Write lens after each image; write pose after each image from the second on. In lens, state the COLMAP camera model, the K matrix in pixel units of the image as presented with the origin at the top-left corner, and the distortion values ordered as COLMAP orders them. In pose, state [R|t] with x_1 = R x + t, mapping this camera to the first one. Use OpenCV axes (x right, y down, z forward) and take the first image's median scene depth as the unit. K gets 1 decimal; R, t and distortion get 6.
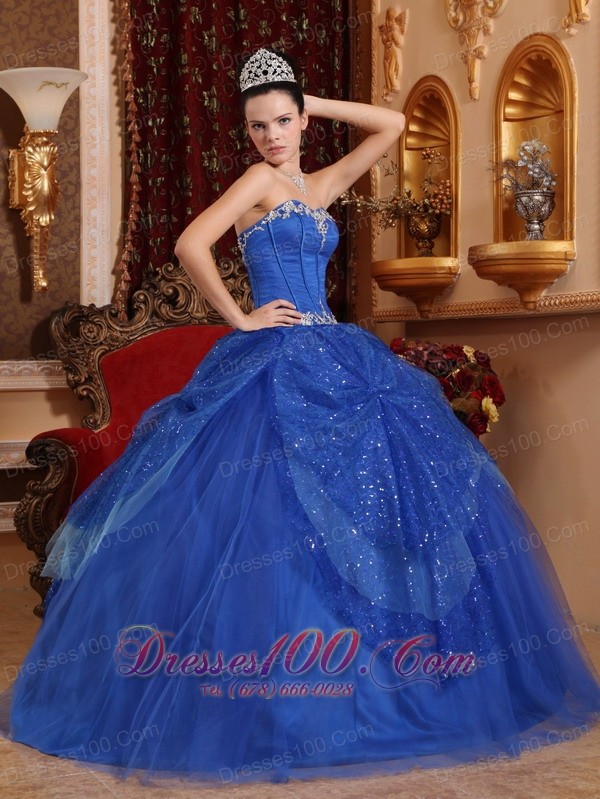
lens RADIAL K [[2420.2, 0, 334.1], [0, 2420.2, 327.5], [0, 0, 1]] dist [0.328408, 0.170679]
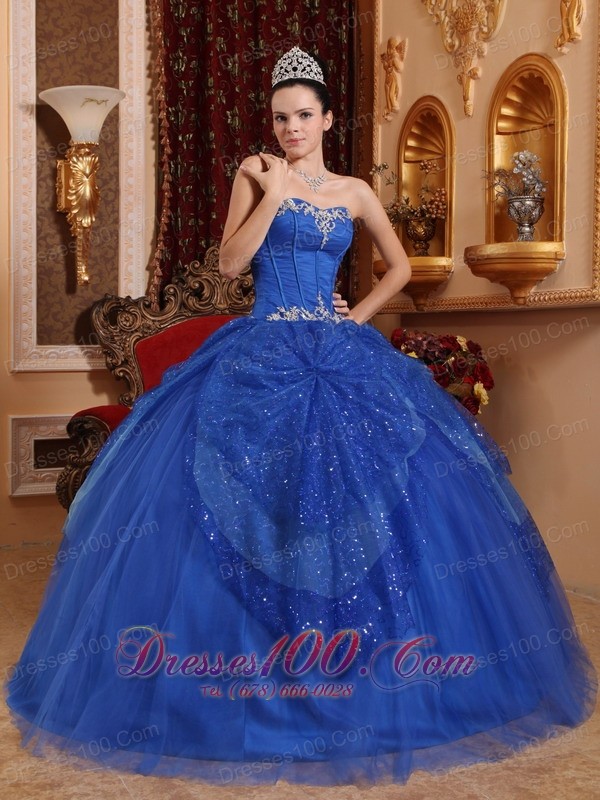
lens RADIAL K [[1550.1, 0, 304.7], [0, 1550.1, 387.0], [0, 0, 1]] dist [0.013912, 0.231993]
pose [[0.999957, 0.008195, -0.004409, -0.013247], [-0.007968, 0.998751, 0.049334, -0.003586], [0.004808, -0.049297, 0.998773, 0.271638]]
